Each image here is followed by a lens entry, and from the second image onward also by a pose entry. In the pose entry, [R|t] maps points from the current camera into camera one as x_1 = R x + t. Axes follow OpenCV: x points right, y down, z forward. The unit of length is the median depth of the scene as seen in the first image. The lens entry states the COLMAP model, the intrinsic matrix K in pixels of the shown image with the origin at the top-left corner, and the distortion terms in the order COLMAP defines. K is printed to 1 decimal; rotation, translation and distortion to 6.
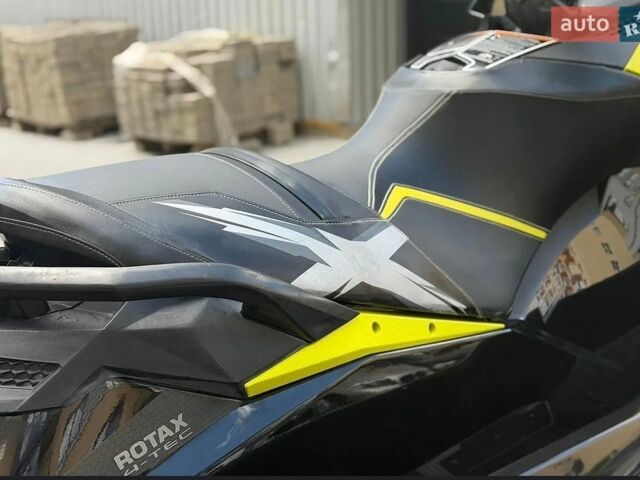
lens RADIAL K [[969.6, 0, 320.0], [0, 969.6, 240.0], [0, 0, 1]] dist [0.111454, -0.023549]
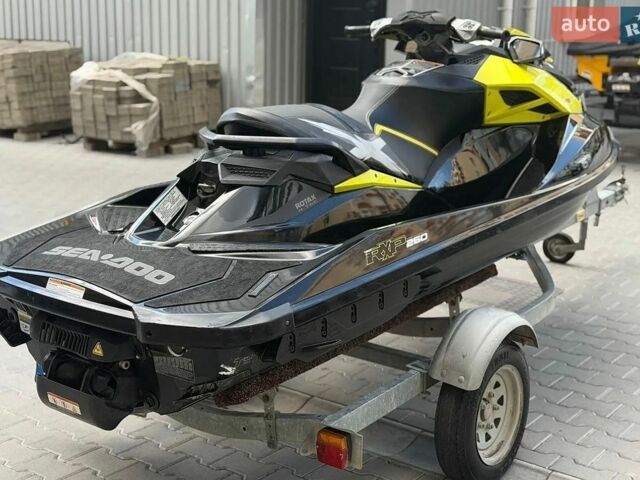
lens RADIAL K [[969.6, 0, 320.0], [0, 969.6, 240.0], [0, 0, 1]] dist [0.111454, -0.023549]
pose [[0.989522, 0.014900, 0.143610, -0.079859], [-0.010544, 0.999462, -0.031049, 0.060761], [-0.143995, 0.029210, 0.989147, -0.260273]]
